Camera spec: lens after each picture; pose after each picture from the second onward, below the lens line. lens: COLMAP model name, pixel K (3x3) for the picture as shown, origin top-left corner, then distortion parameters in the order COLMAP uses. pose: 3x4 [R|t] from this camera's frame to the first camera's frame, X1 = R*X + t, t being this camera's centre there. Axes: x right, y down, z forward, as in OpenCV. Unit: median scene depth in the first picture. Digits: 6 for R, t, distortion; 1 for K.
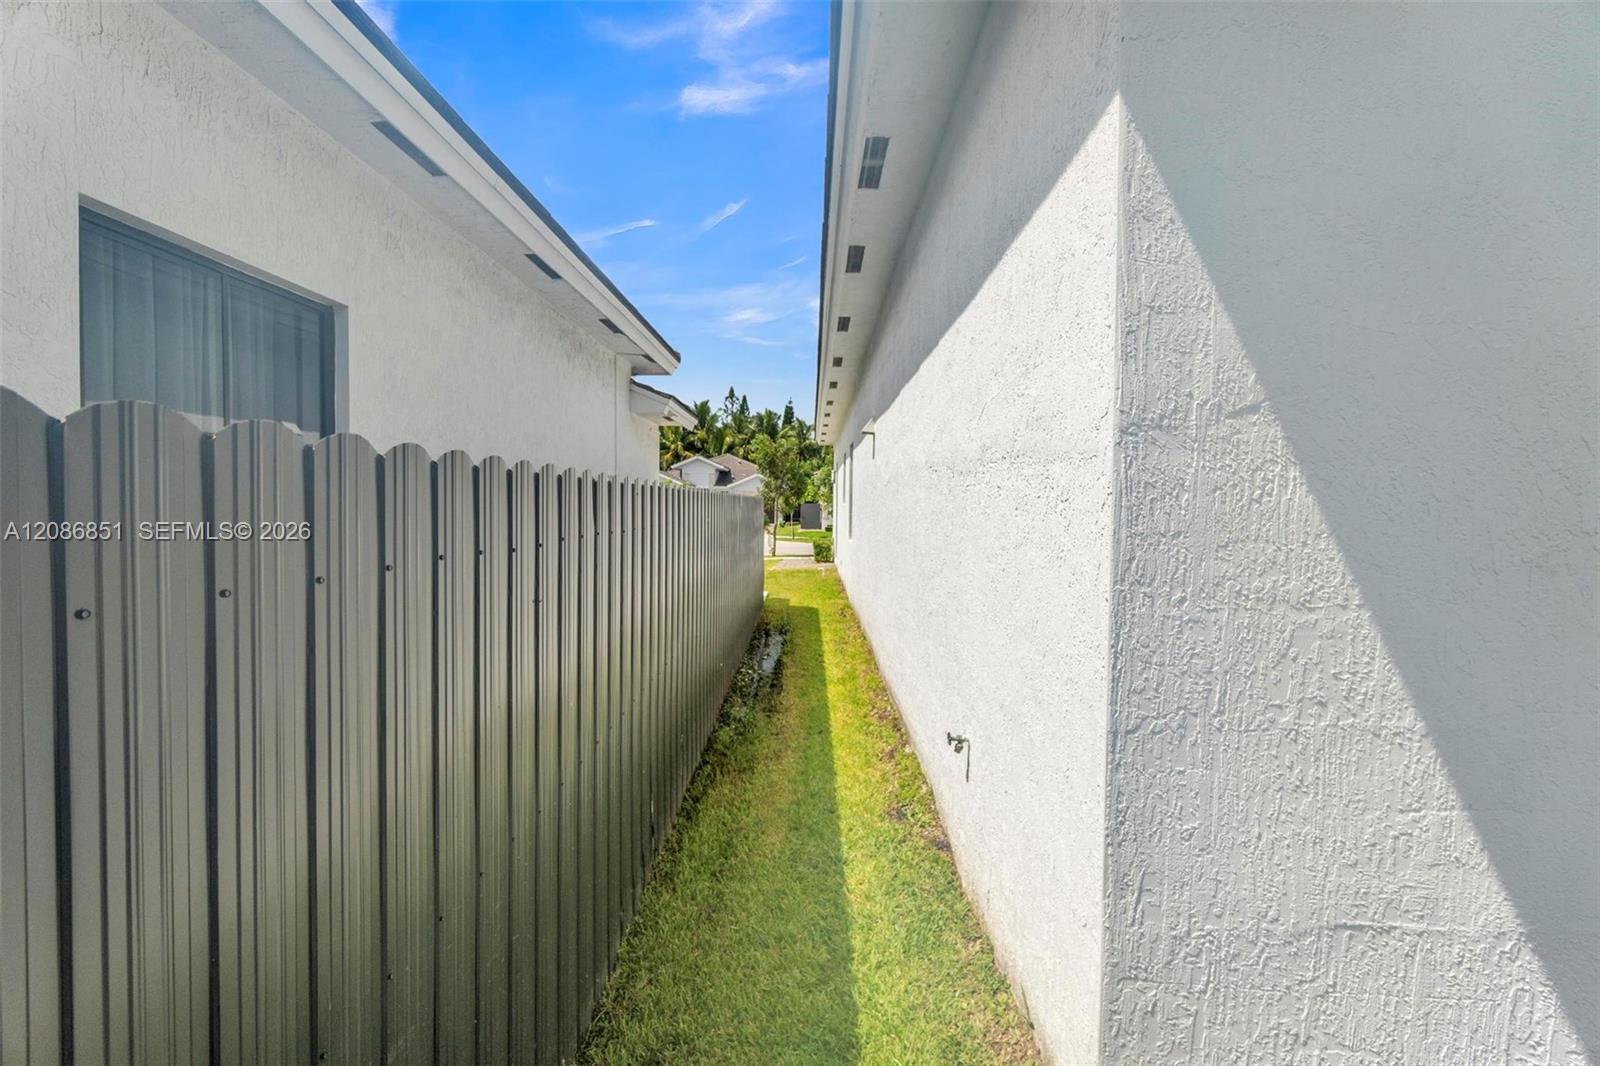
lens RADIAL K [[683.9, 0, 783.8], [0, 683.9, 523.6], [0, 0, 1]] dist [-0.002096, -0.000097]
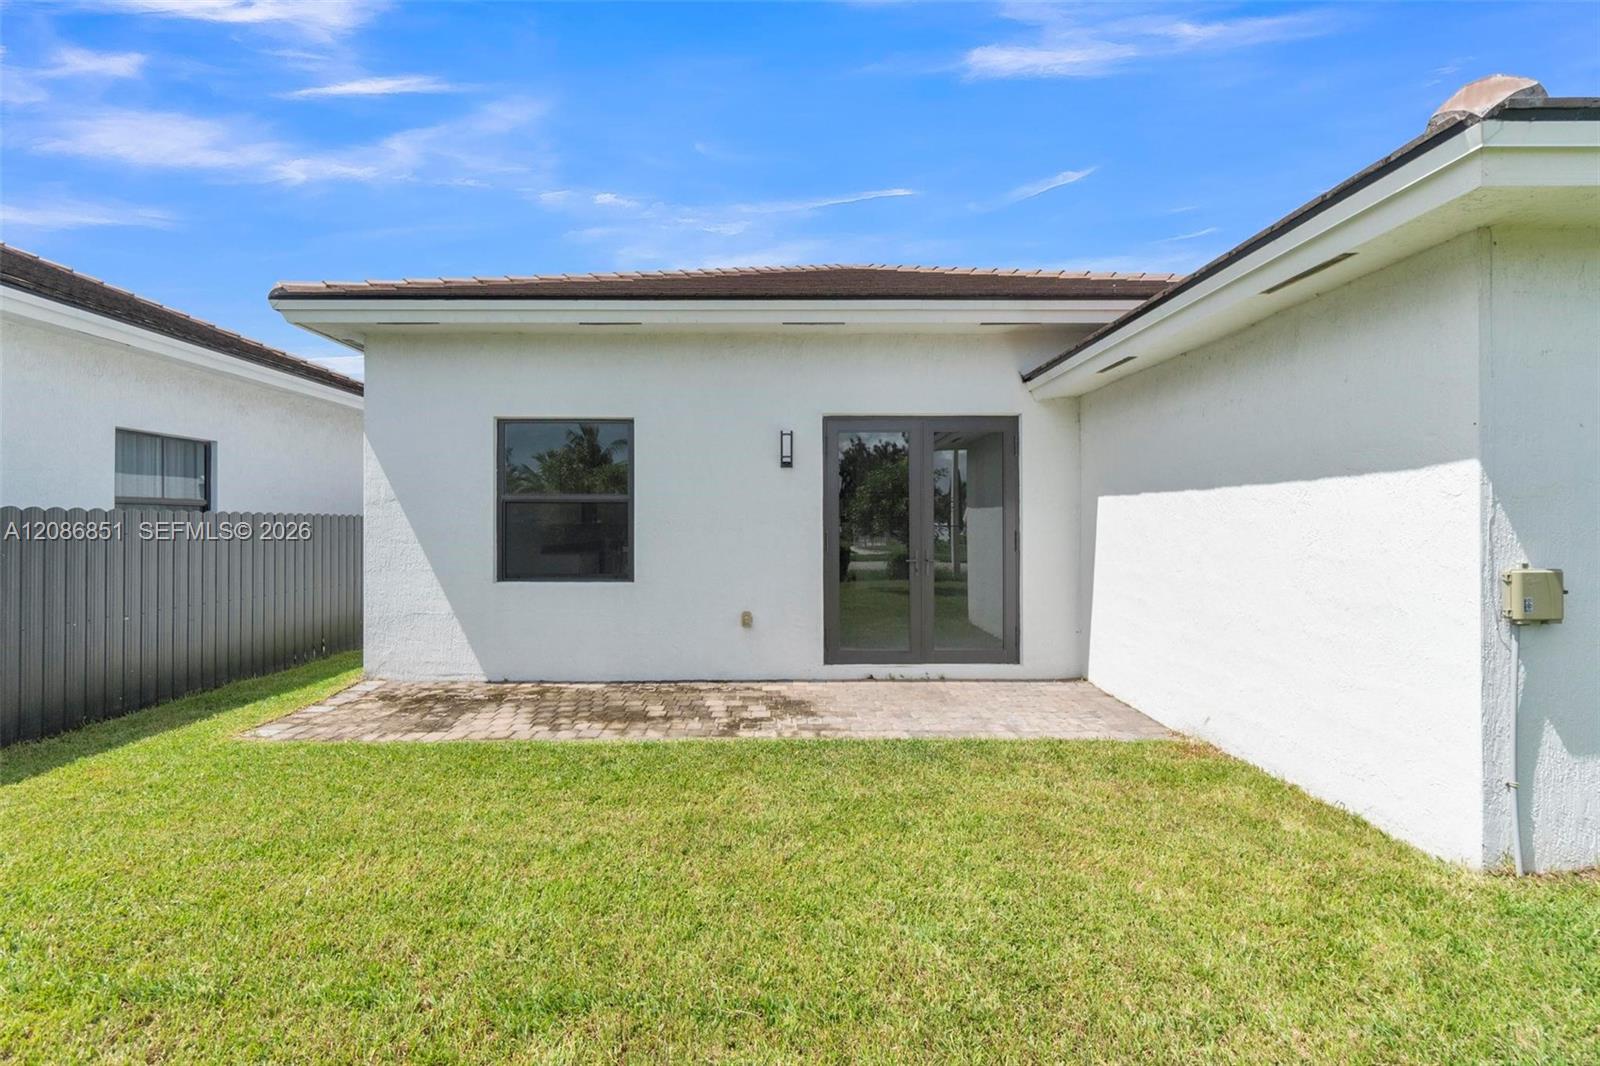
lens RADIAL K [[683.9, 0, 783.8], [0, 683.9, 523.6], [0, 0, 1]] dist [-0.002096, -0.000097]
pose [[0.998671, -0.009042, 0.050734, 0.532902], [0.010593, 0.999482, -0.030384, 0.027579], [-0.050433, 0.030881, 0.998250, -0.645602]]
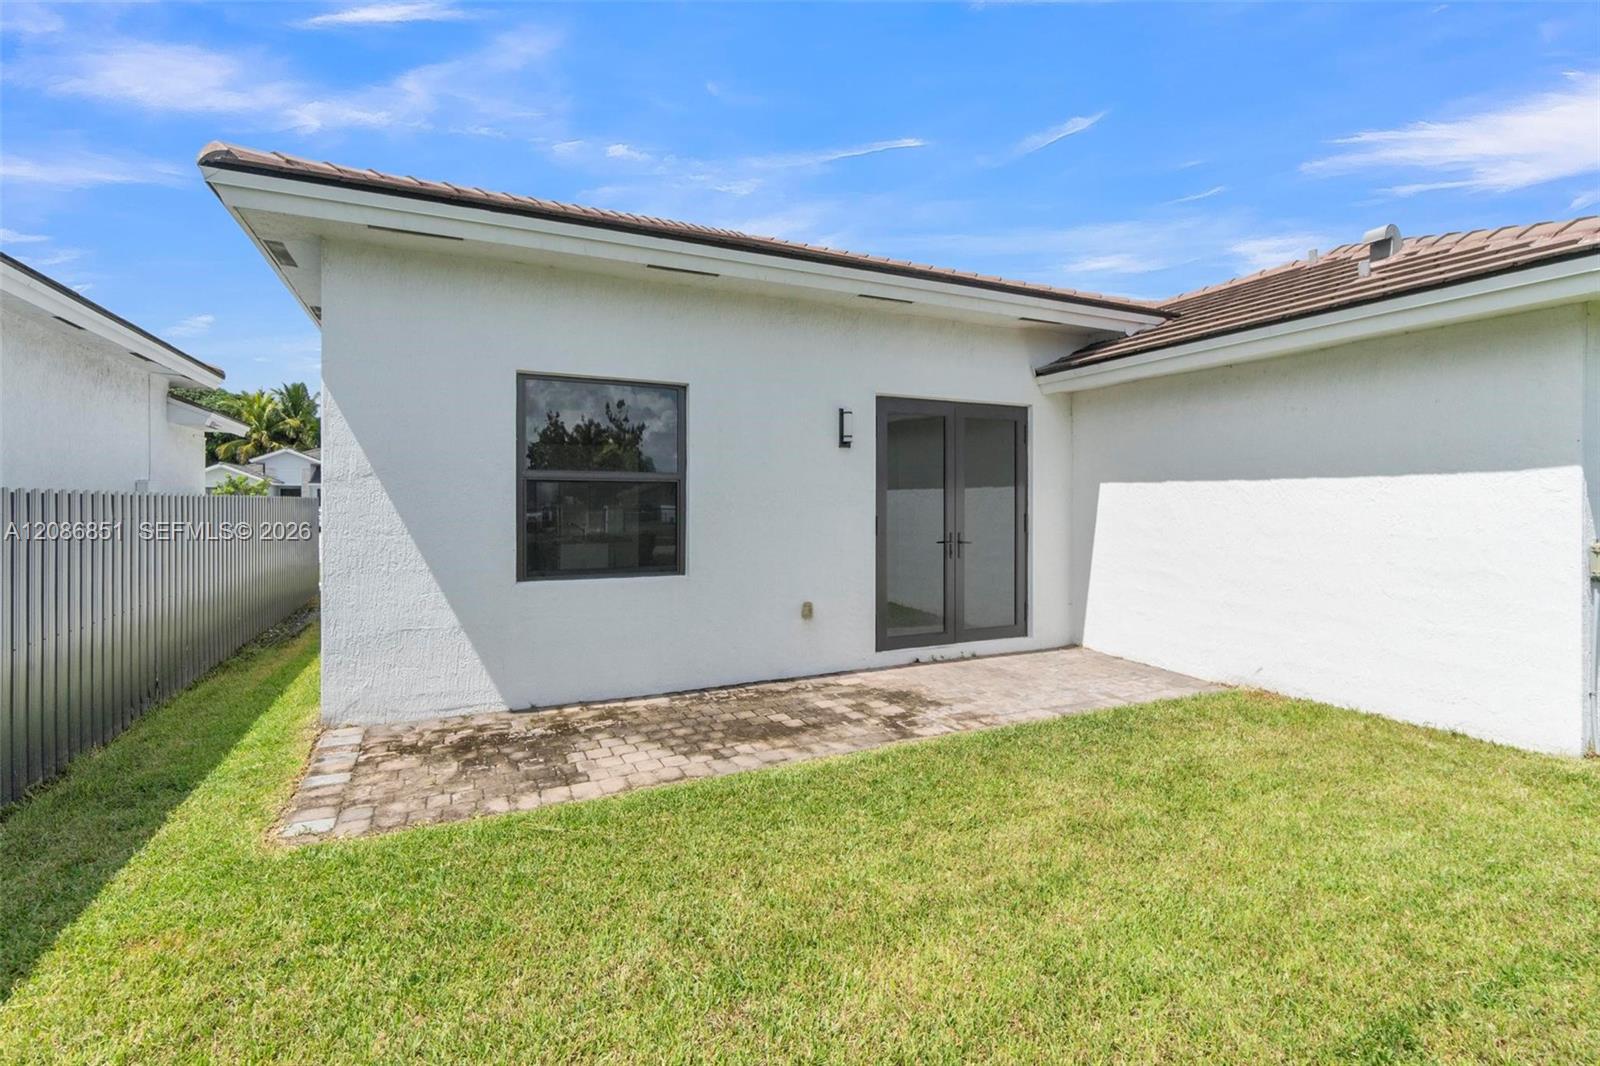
lens RADIAL K [[699.7, 0, 770.1], [0, 699.7, 505.4], [0, 0, 1]] dist [-0.002787, -0.000534]
pose [[0.893576, -0.009915, 0.448802, 0.155575], [0.019754, 0.999656, -0.017246, 0.013341], [-0.448476, 0.024277, 0.893465, -0.502605]]
